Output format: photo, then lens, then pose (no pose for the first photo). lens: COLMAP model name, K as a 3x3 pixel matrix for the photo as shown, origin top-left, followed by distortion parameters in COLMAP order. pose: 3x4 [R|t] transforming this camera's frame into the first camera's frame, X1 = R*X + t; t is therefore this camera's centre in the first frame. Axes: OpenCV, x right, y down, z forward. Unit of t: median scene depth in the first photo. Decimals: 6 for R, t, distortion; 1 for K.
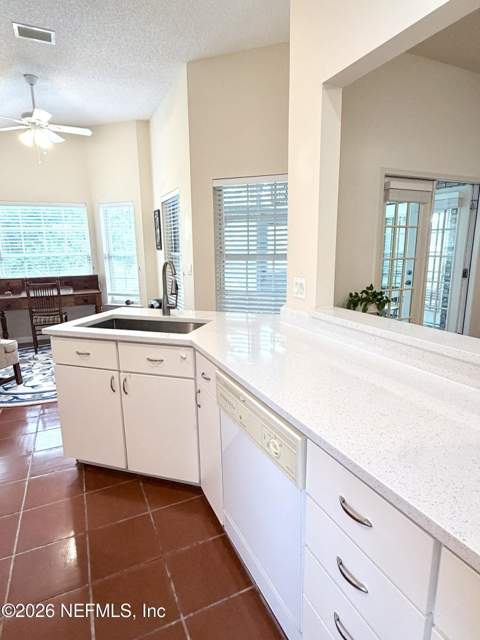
lens RADIAL K [[359.6, 0, 240.0], [0, 359.6, 320.0], [0, 0, 1]] dist [0.000309, 0.000984]
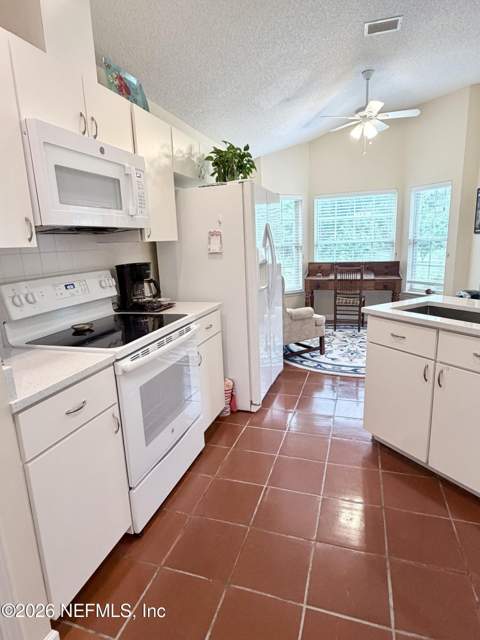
lens RADIAL K [[359.6, 0, 240.0], [0, 359.6, 320.0], [0, 0, 1]] dist [0.000309, 0.000984]
pose [[0.730800, 0.133503, -0.669409, -0.049869], [-0.111597, 0.990860, 0.075780, 0.011360], [0.673408, 0.019325, 0.739019, -0.024188]]
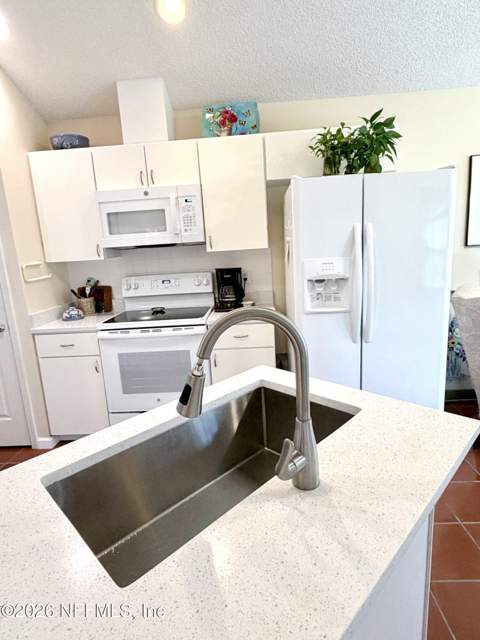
lens RADIAL K [[364.4, 0, 240.0], [0, 364.4, 320.0], [0, 0, 1]] dist [-0.003544, -0.000137]
pose [[-0.454251, 0.221097, -0.863002, 0.043176], [-0.118263, 0.945175, 0.304399, -0.149025], [0.882989, 0.240334, -0.403199, 0.663176]]
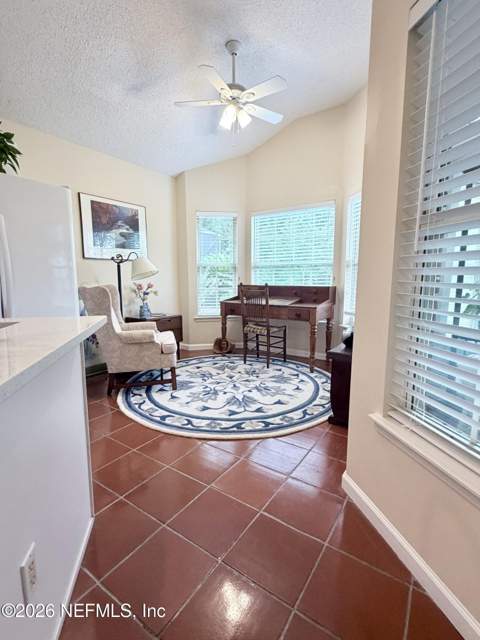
lens RADIAL K [[310.0, 0, 240.0], [0, 310.0, 320.0], [0, 0, 1]] dist [0.001135, -0.000116]
pose [[0.511402, 0.130866, -0.849319, 0.132519], [-0.182591, 0.982316, 0.041415, -0.062896], [0.839719, 0.133899, 0.526253, 0.669292]]
